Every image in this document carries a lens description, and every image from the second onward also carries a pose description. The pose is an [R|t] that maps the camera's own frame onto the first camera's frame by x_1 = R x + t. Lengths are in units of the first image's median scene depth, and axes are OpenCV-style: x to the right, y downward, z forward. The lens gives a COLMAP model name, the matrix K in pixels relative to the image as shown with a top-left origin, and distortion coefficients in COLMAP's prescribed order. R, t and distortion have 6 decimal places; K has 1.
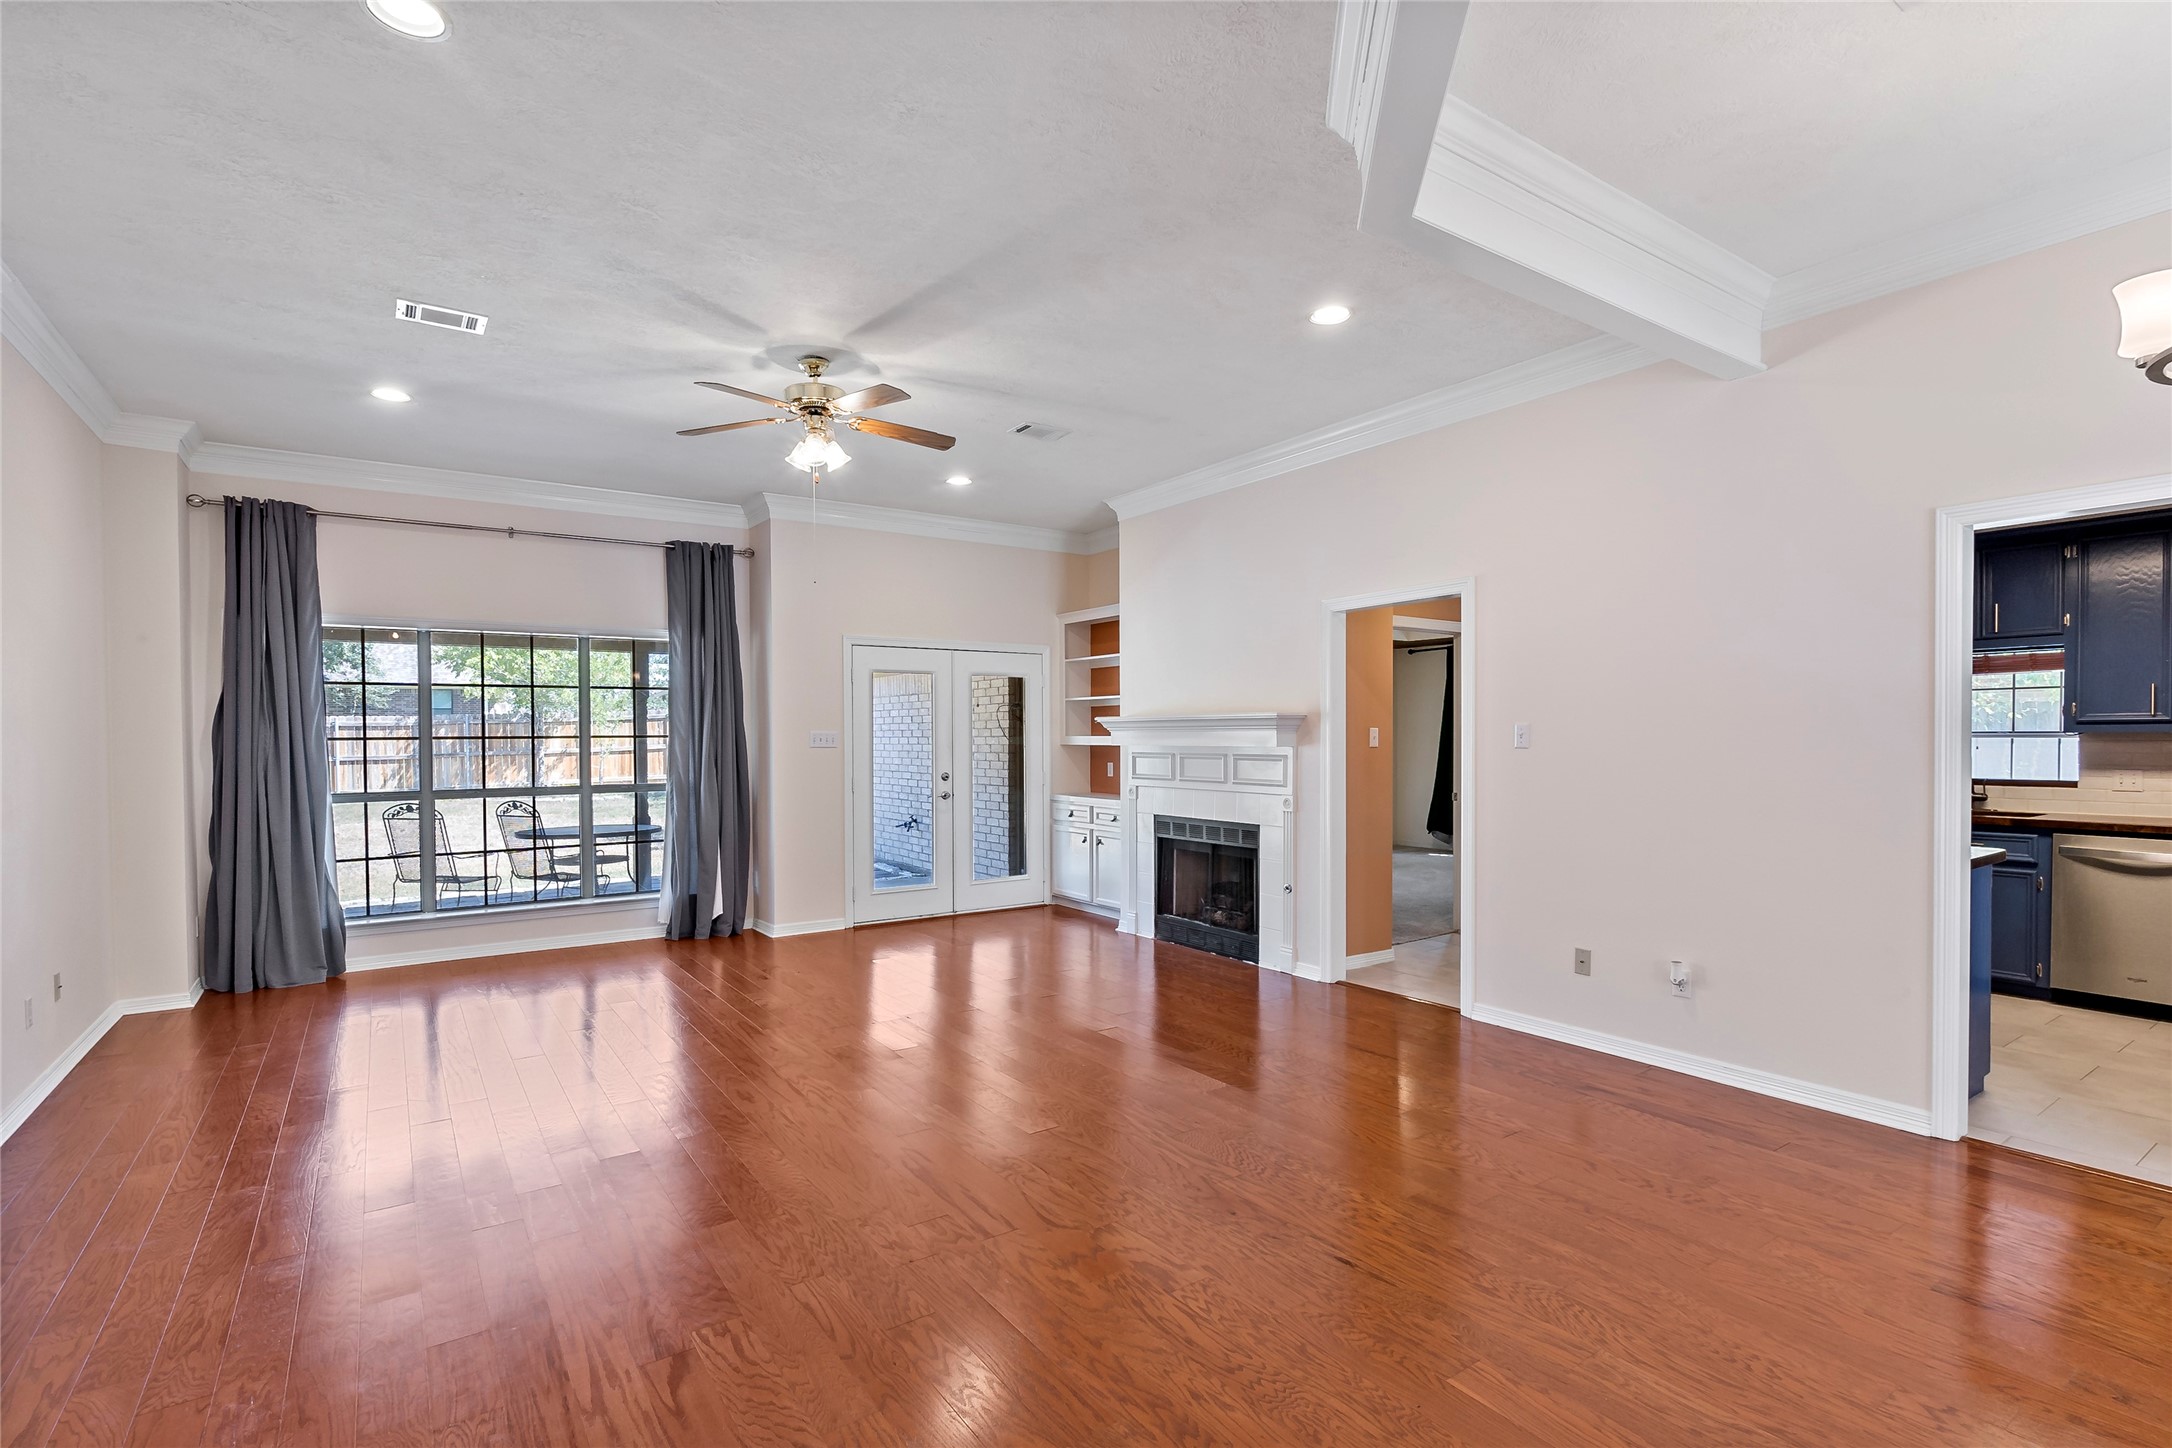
lens RADIAL K [[1013.7, 0, 1073.9], [0, 1013.7, 737.9], [0, 0, 1]] dist [-0.001301, -0.000410]
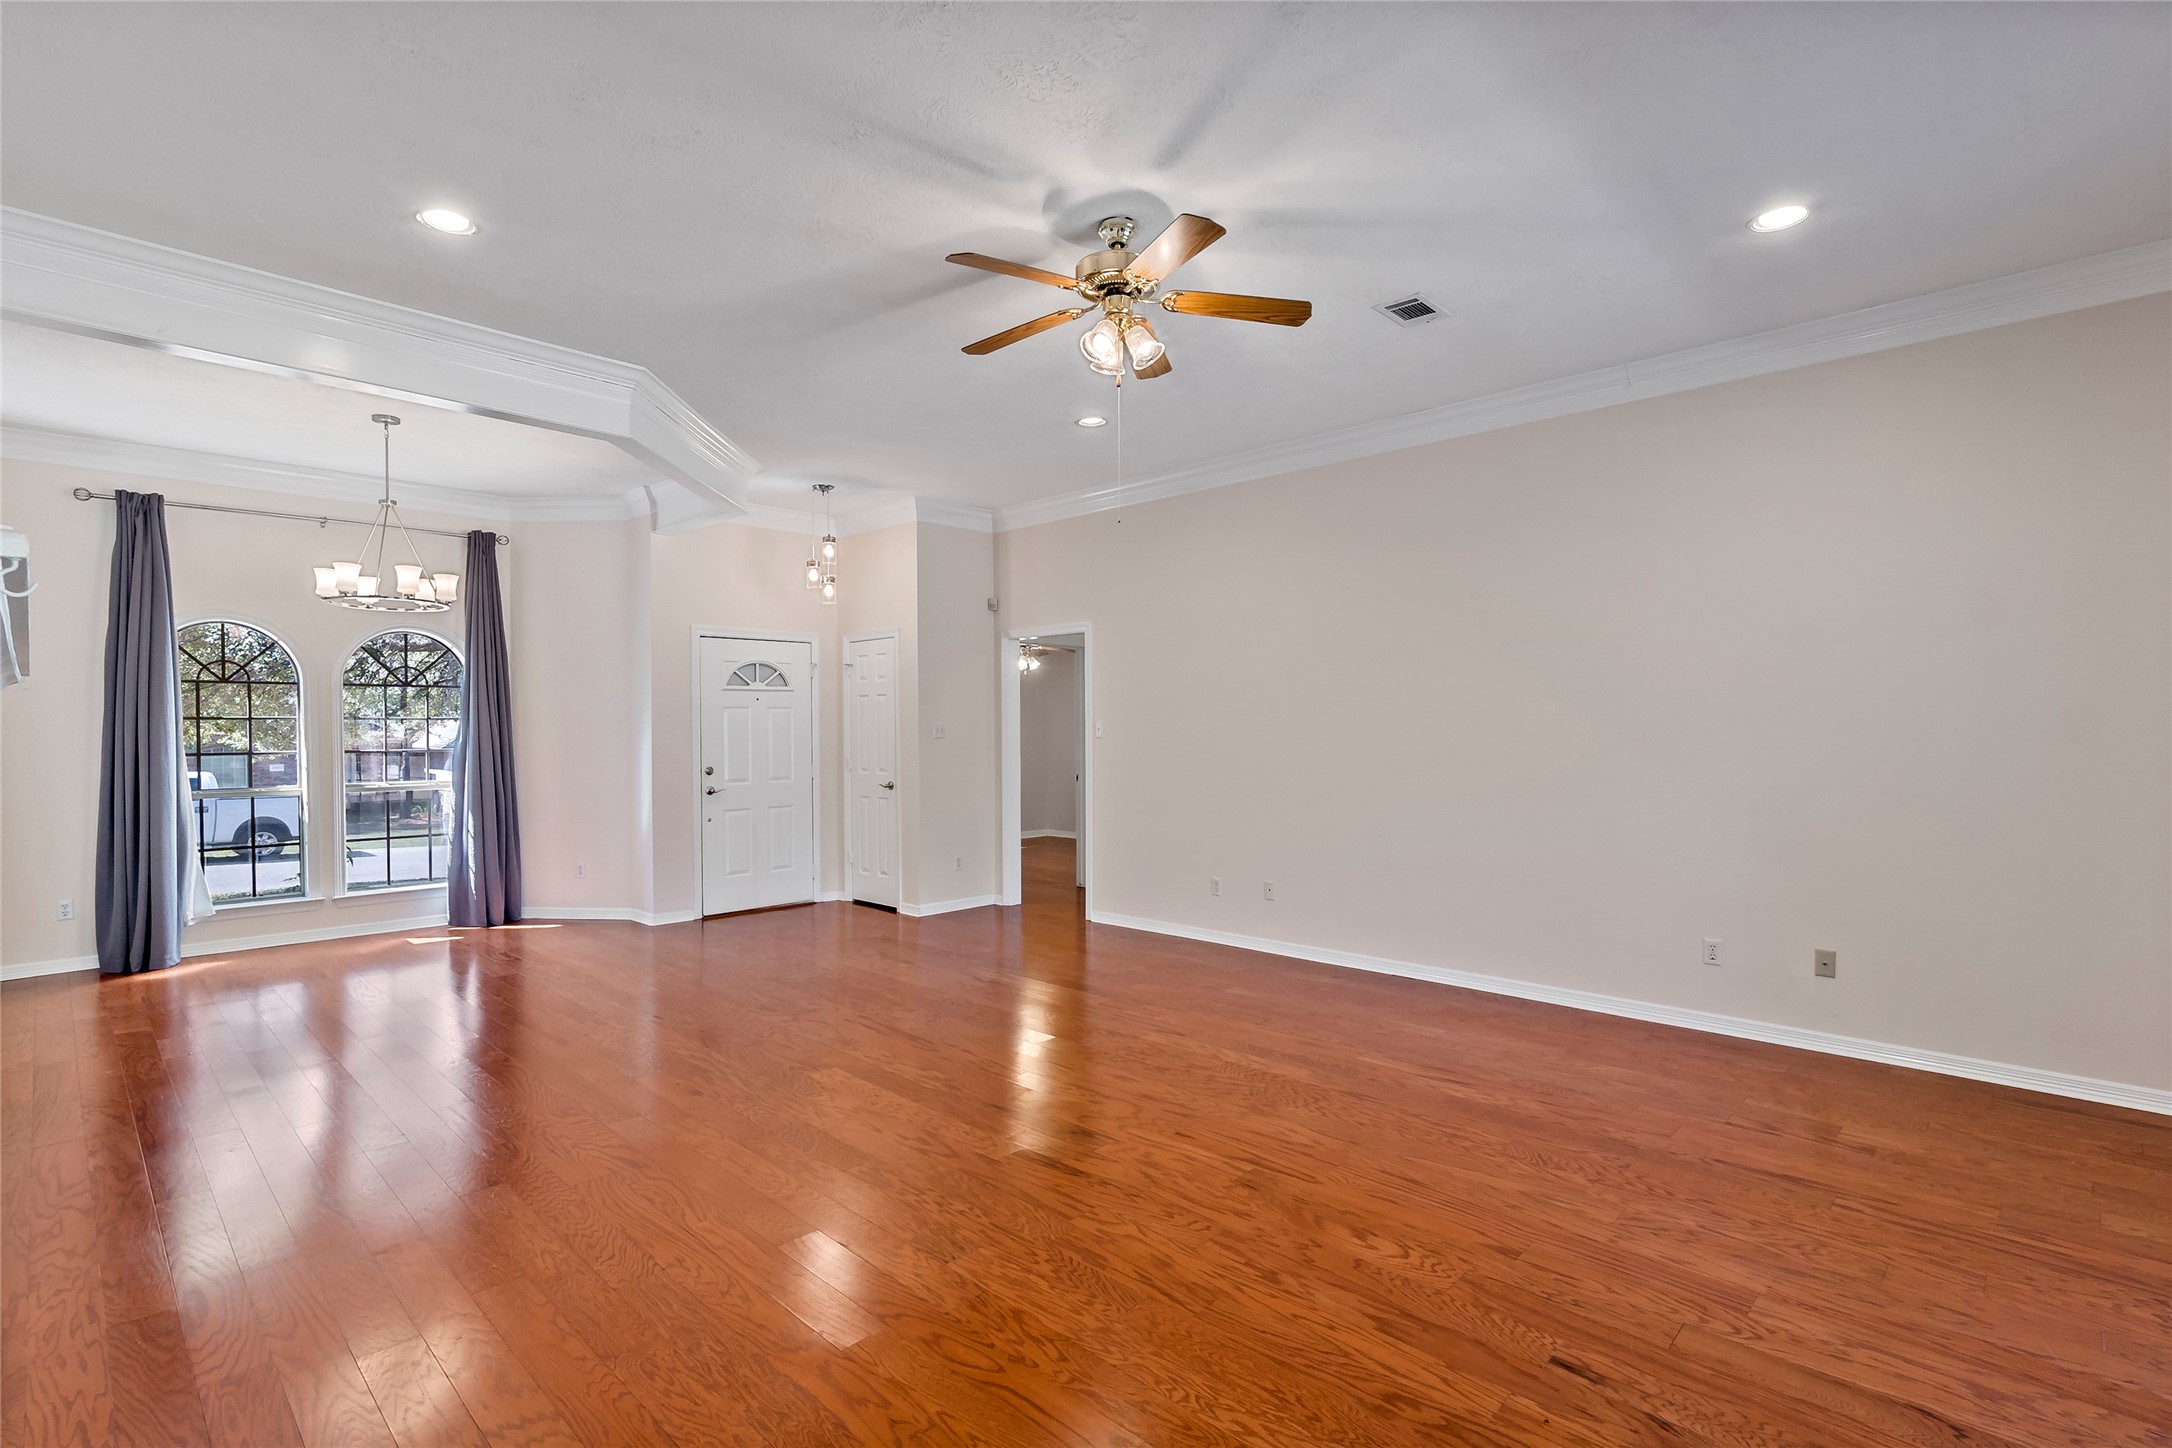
lens RADIAL K [[1013.7, 0, 1073.9], [0, 1013.7, 737.9], [0, 0, 1]] dist [-0.001301, -0.000410]
pose [[-0.980666, 0.015366, -0.195083, -0.047184], [0.011825, 0.999744, 0.019300, -0.004927], [0.195330, 0.016620, -0.980597, 1.130089]]
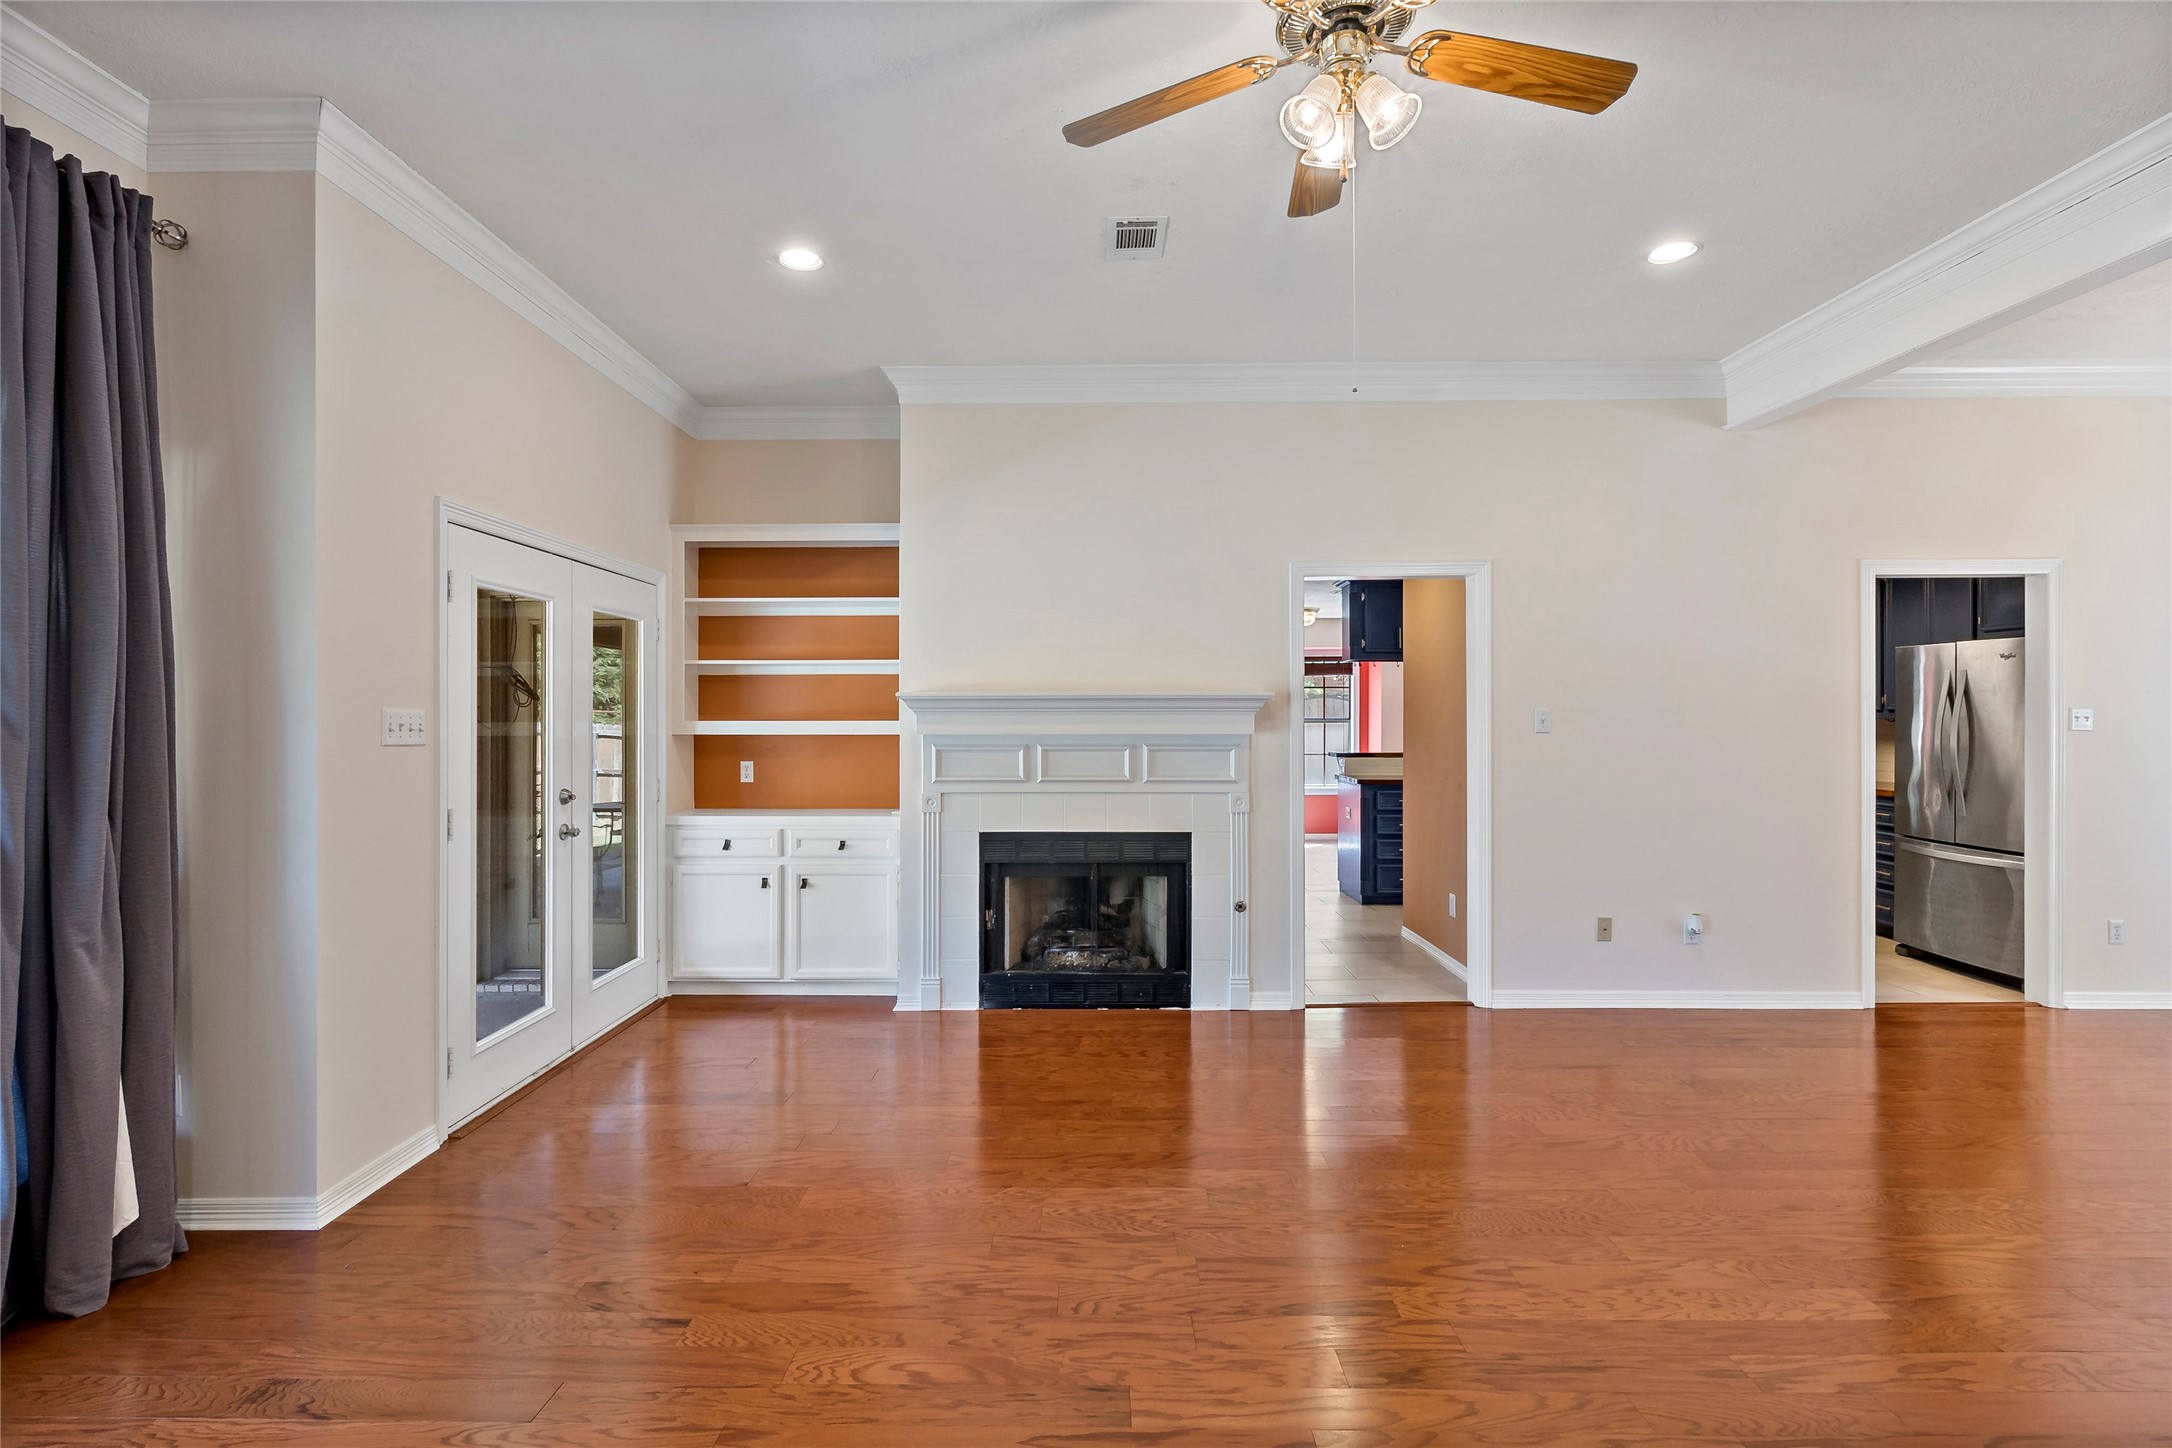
lens RADIAL K [[1020.9, 0, 1083.2], [0, 1020.9, 716.1], [0, 0, 1]] dist [-0.002763, -0.000052]
pose [[0.573022, 0.005262, 0.819523, -0.462722], [0.000105, 0.999979, -0.006493, -0.000119], [-0.819540, 0.003807, 0.573010, 0.539986]]
